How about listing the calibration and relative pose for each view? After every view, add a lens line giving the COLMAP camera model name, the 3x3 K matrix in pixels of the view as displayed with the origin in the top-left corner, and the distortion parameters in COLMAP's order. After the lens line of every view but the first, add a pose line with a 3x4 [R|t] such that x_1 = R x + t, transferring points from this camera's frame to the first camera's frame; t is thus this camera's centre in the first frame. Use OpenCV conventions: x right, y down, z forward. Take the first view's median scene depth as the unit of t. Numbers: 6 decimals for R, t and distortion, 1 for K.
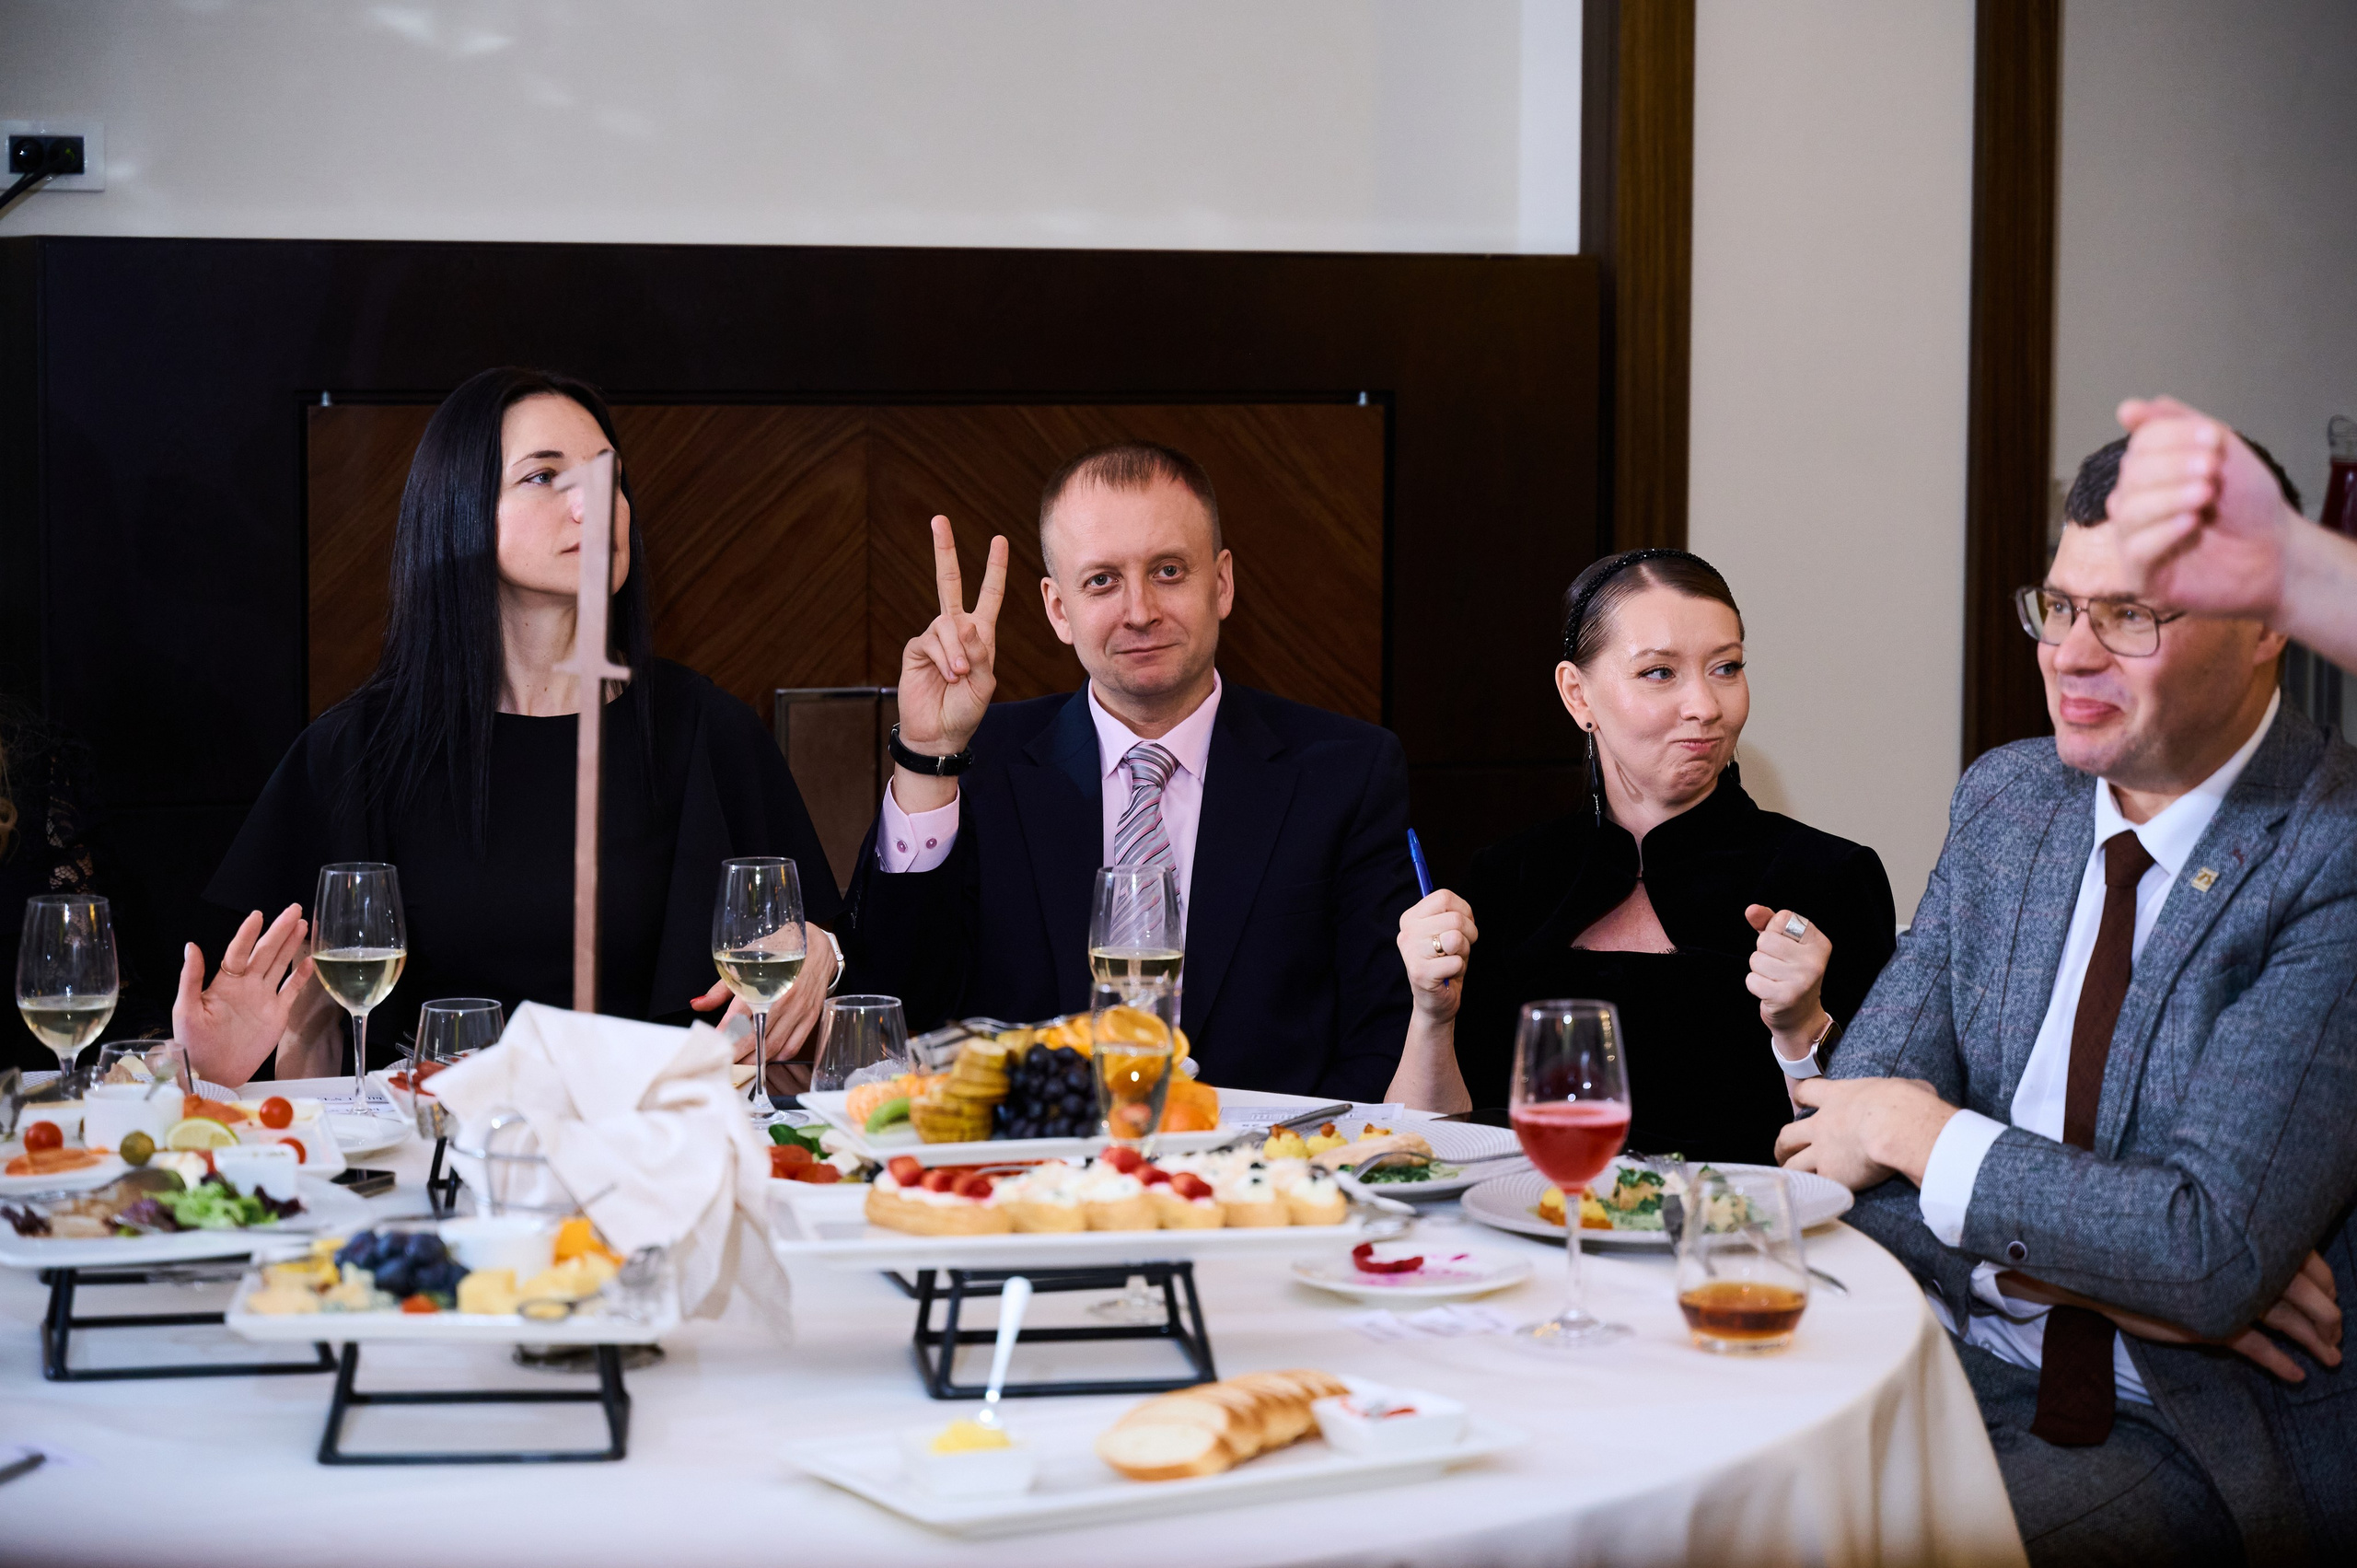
lens RADIAL K [[5103.7, 0, 1220.5], [0, 5103.7, 782.5], [0, 0, 1]] dist [-0.020441, -0.123649]
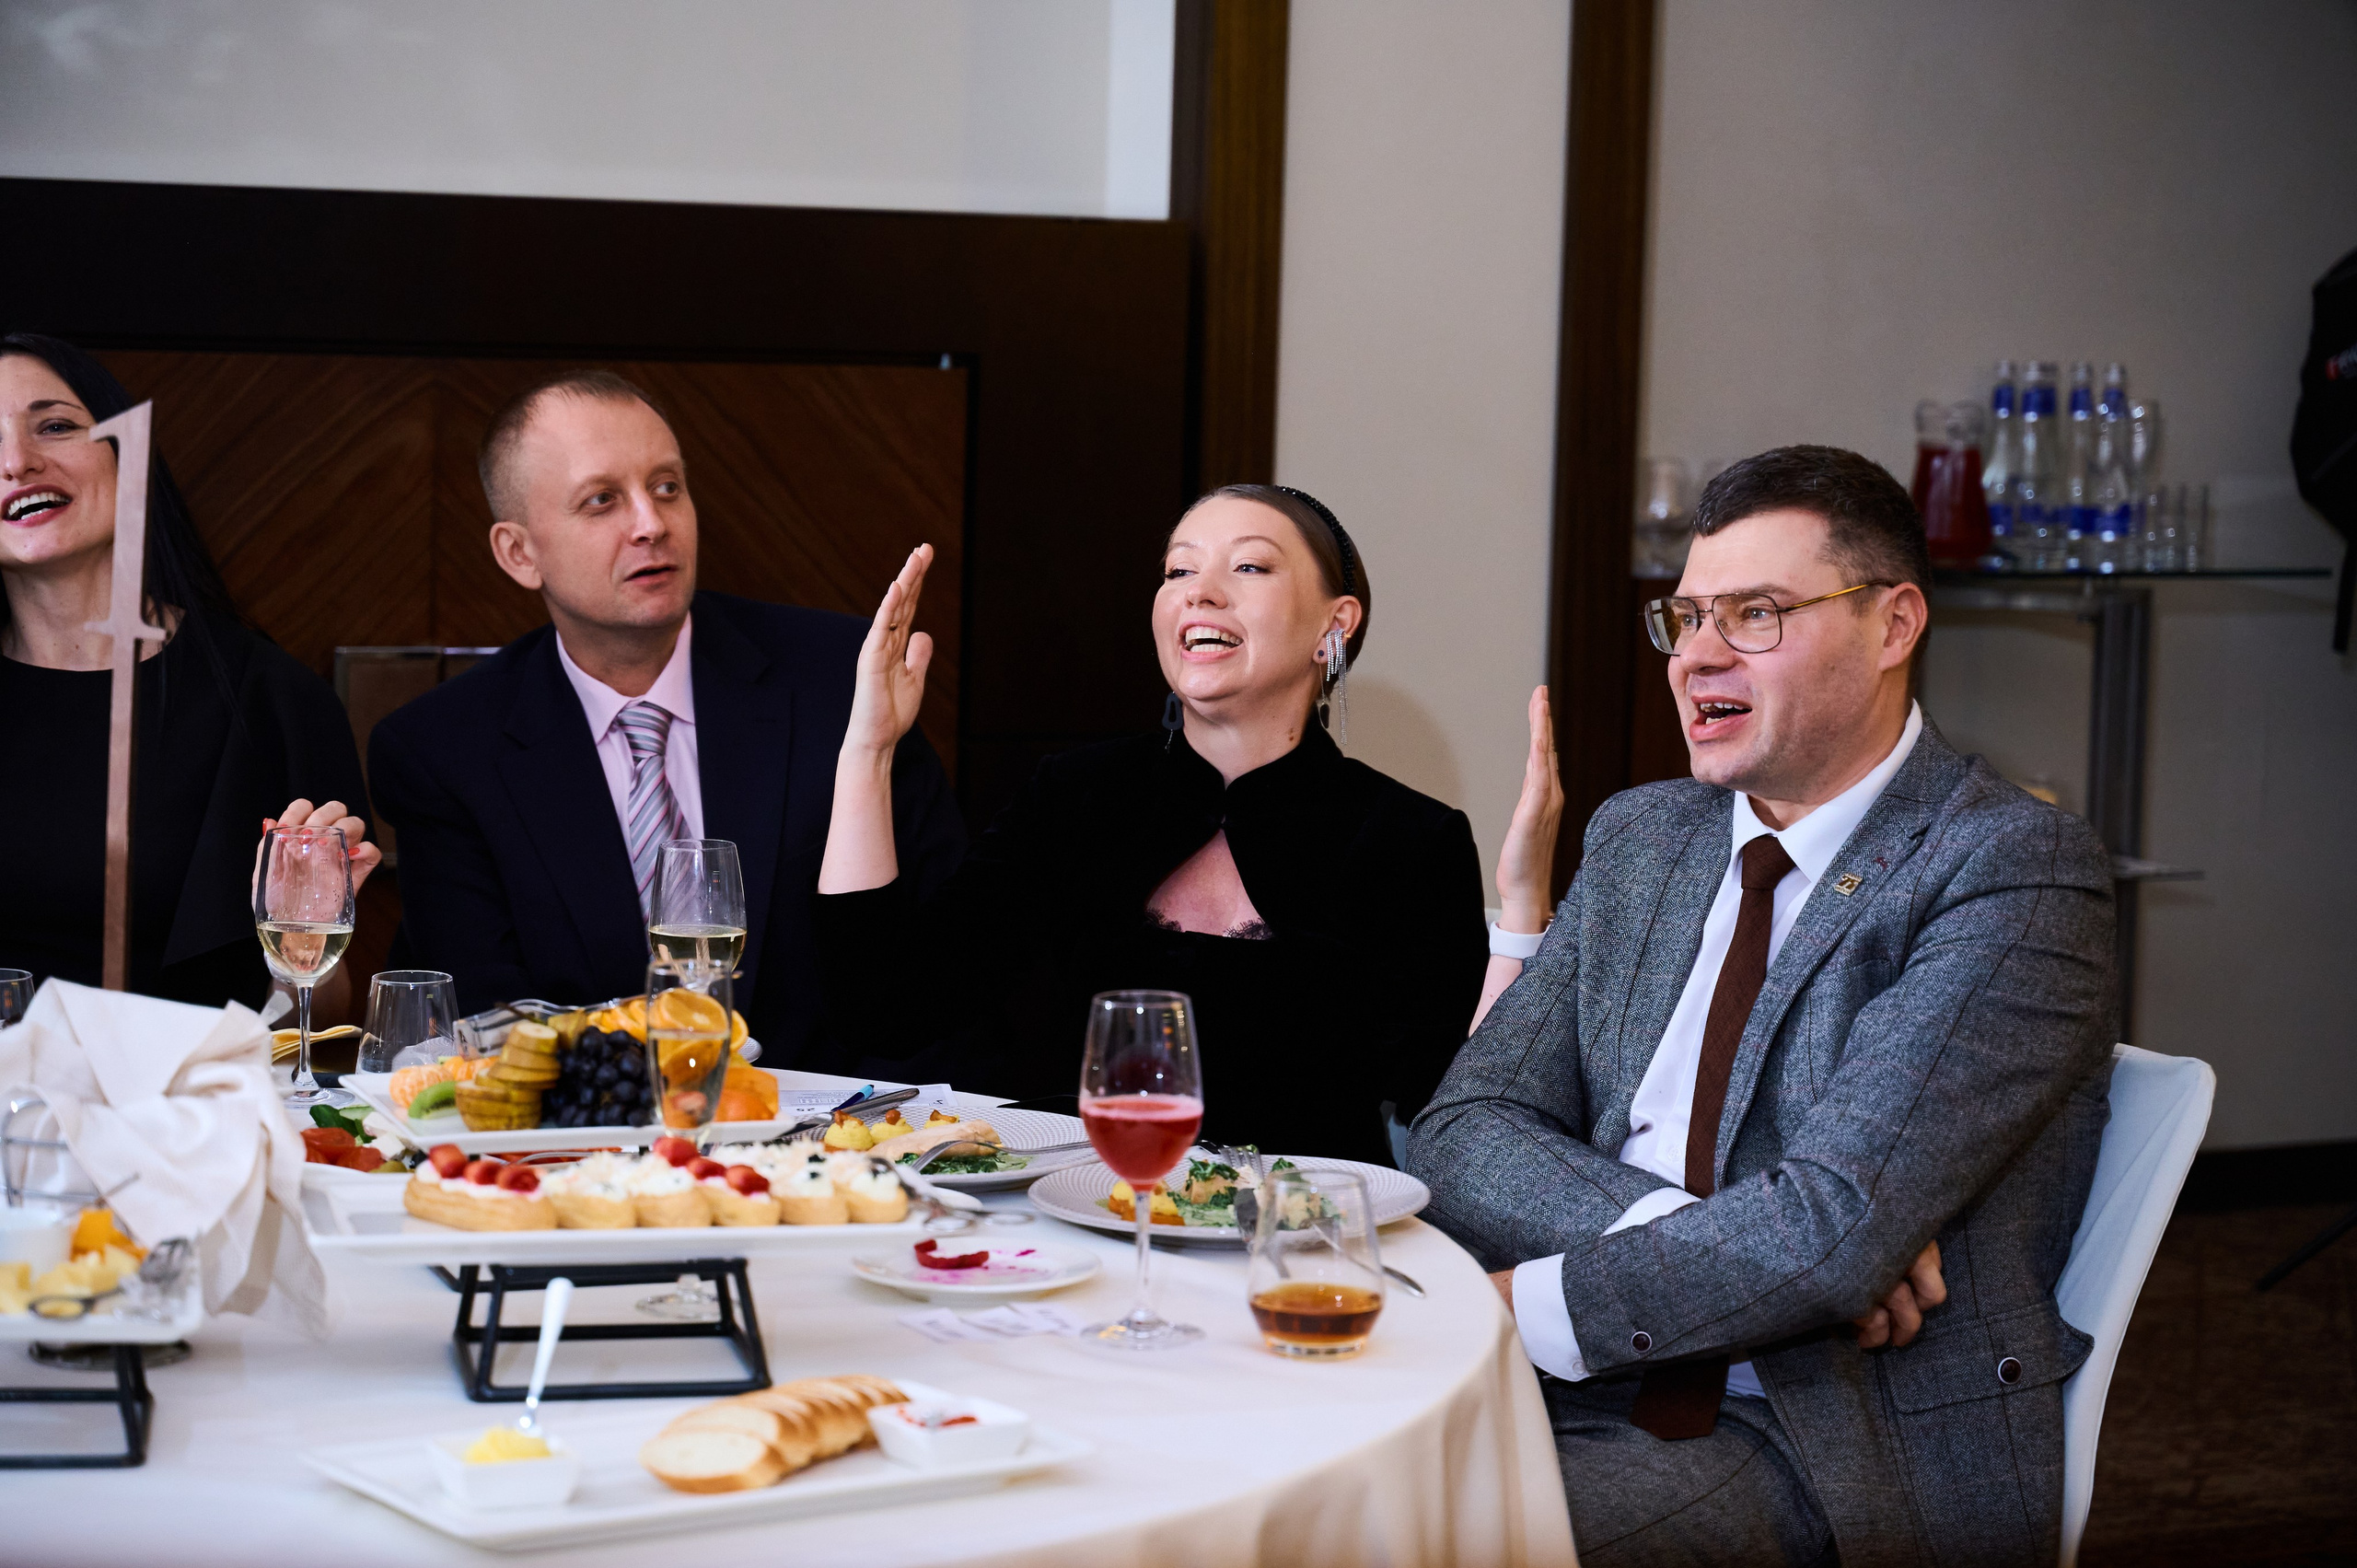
lens RADIAL K [[5091.6, 0, 1127.7], [0, 5091.6, 782.2], [0, 0, 1]] dist [0.042733, -0.822961]
pose [[0.997846, 0.015465, 0.063757, 0.003320], [-0.015956, 0.999847, 0.007197, -0.003541], [-0.063636, -0.008199, 0.997939, 0.036740]]
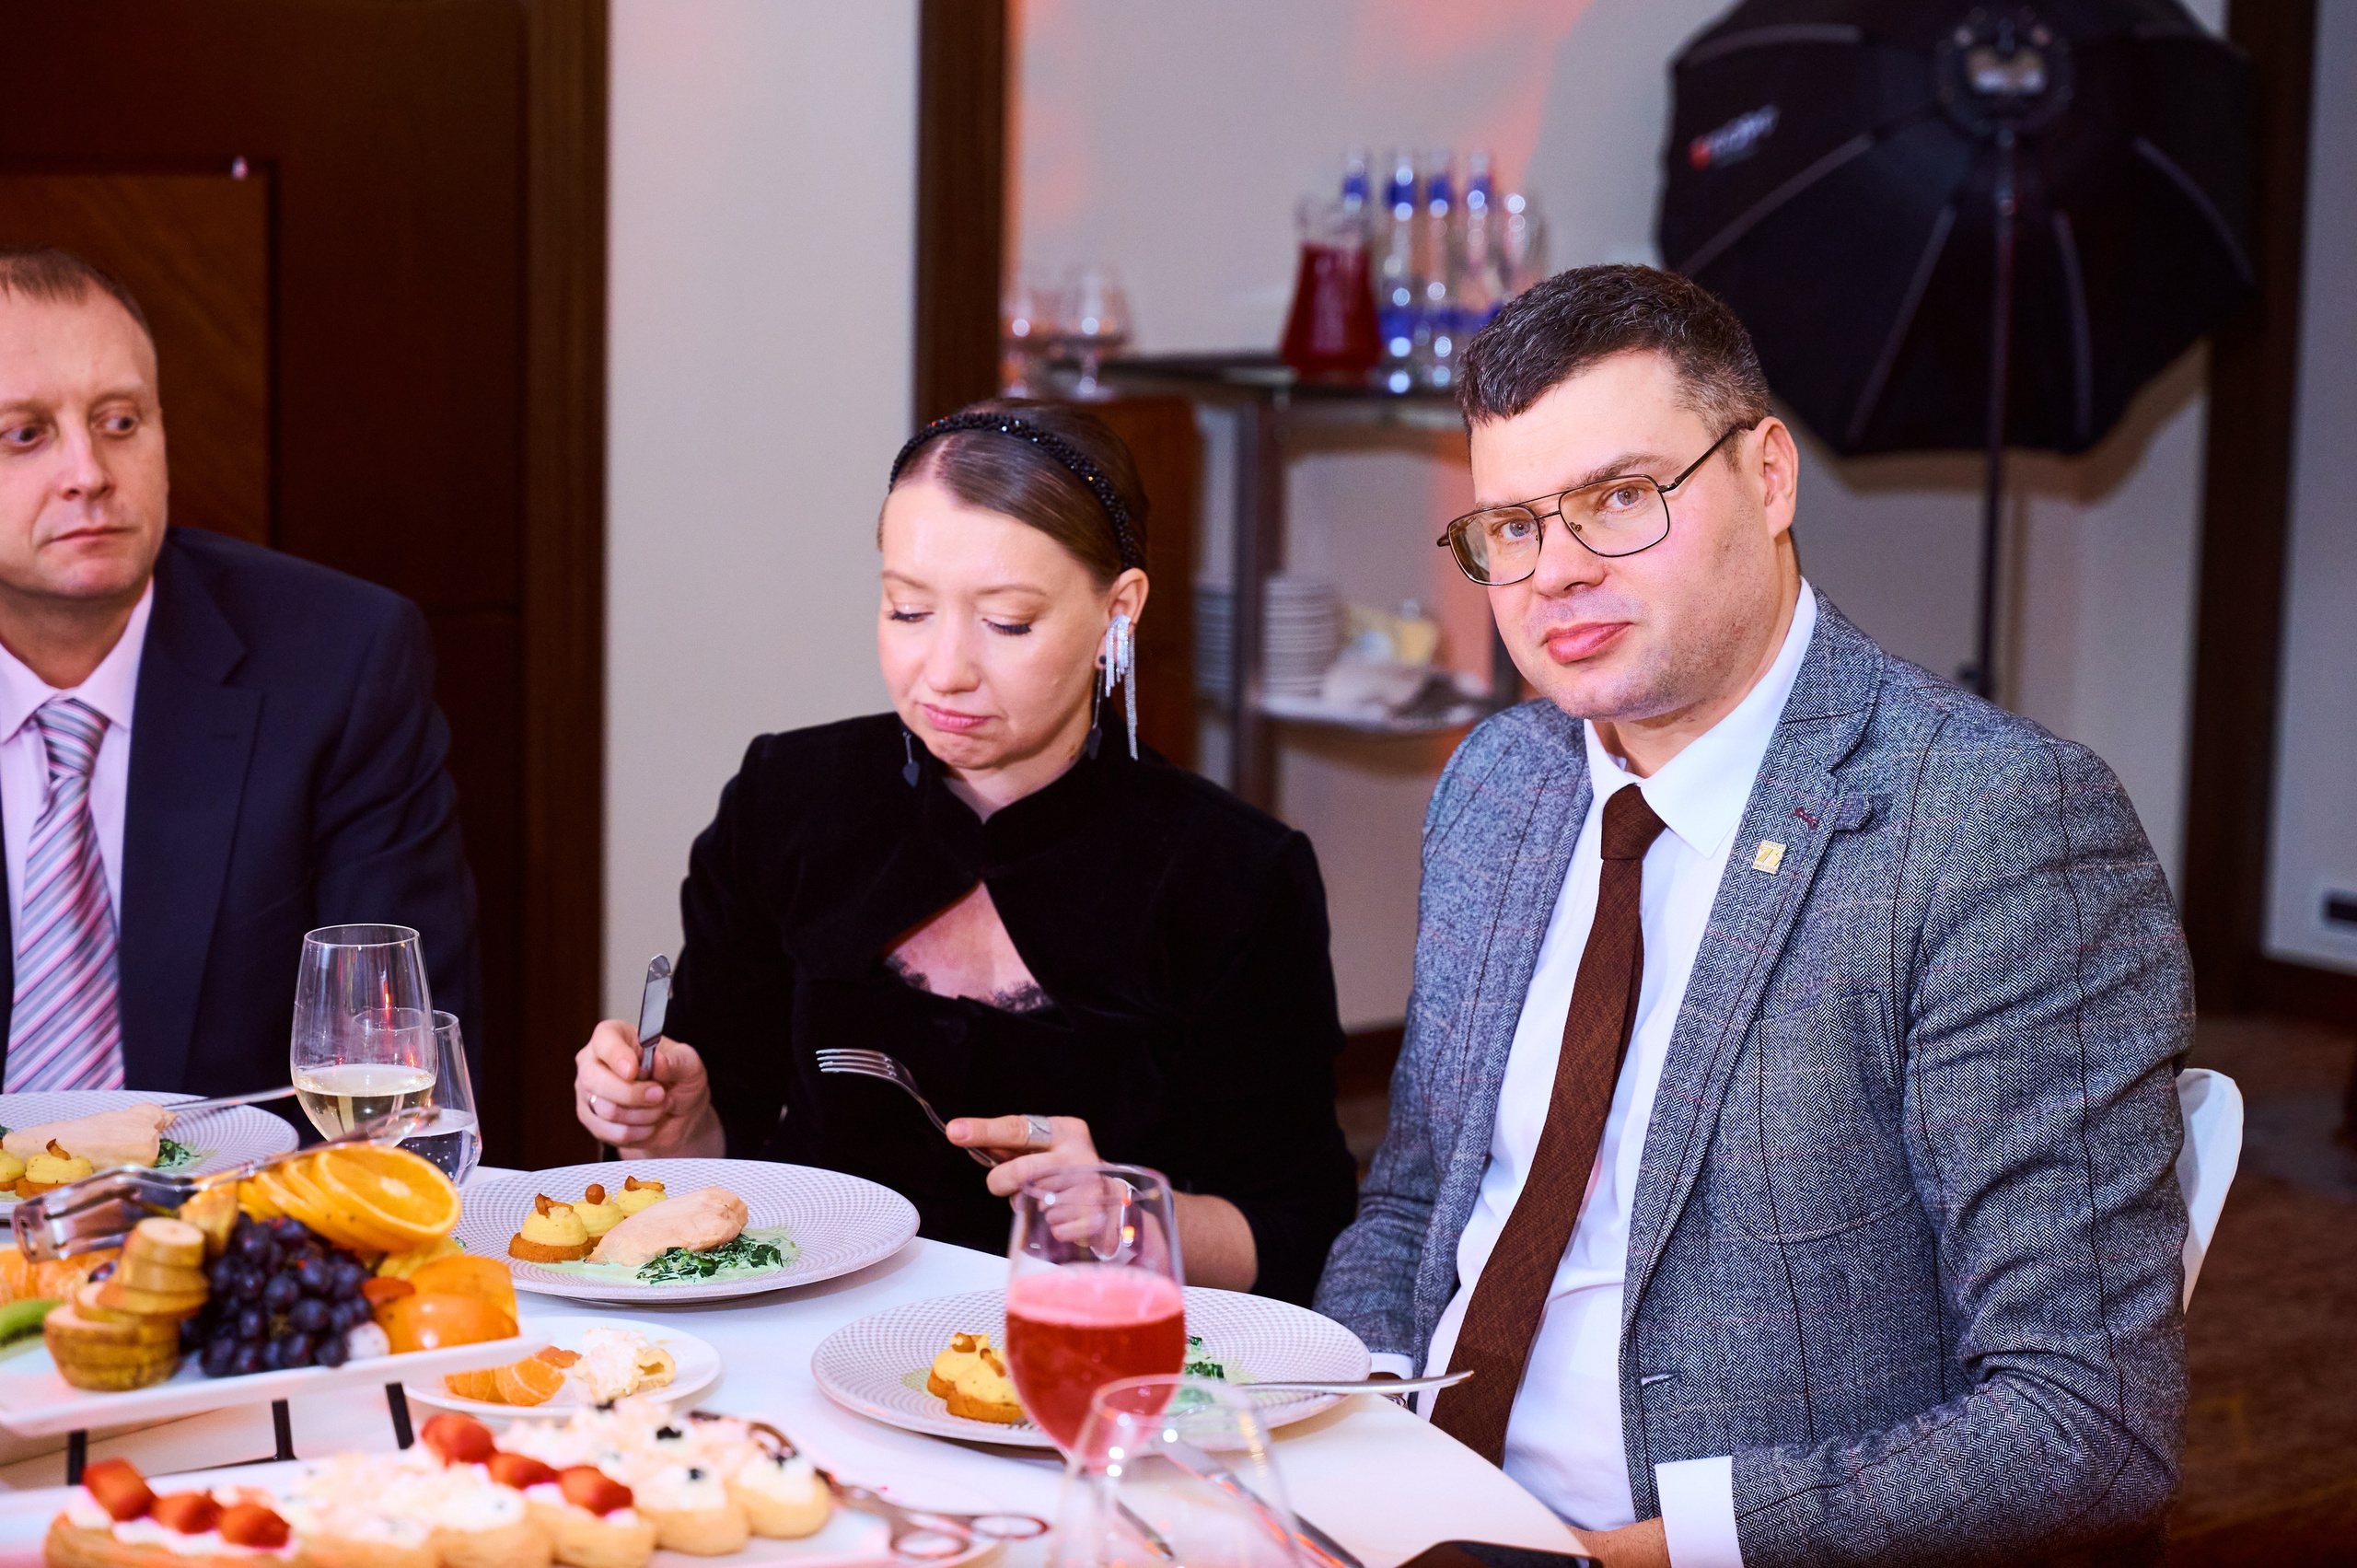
lens RADIAL K [[4911.7, 0, 1178.5], [0, 4911.7, 784.0], [0, 0, 1]] dist [-0.094738, -0.449096]
pose [[0.958535, -0.026073, 0.283779, -0.096099], [0.011073, 0.998461, 0.054335, -0.033905], [-0.284759, -0.048940, 0.957349, 0.396729]]
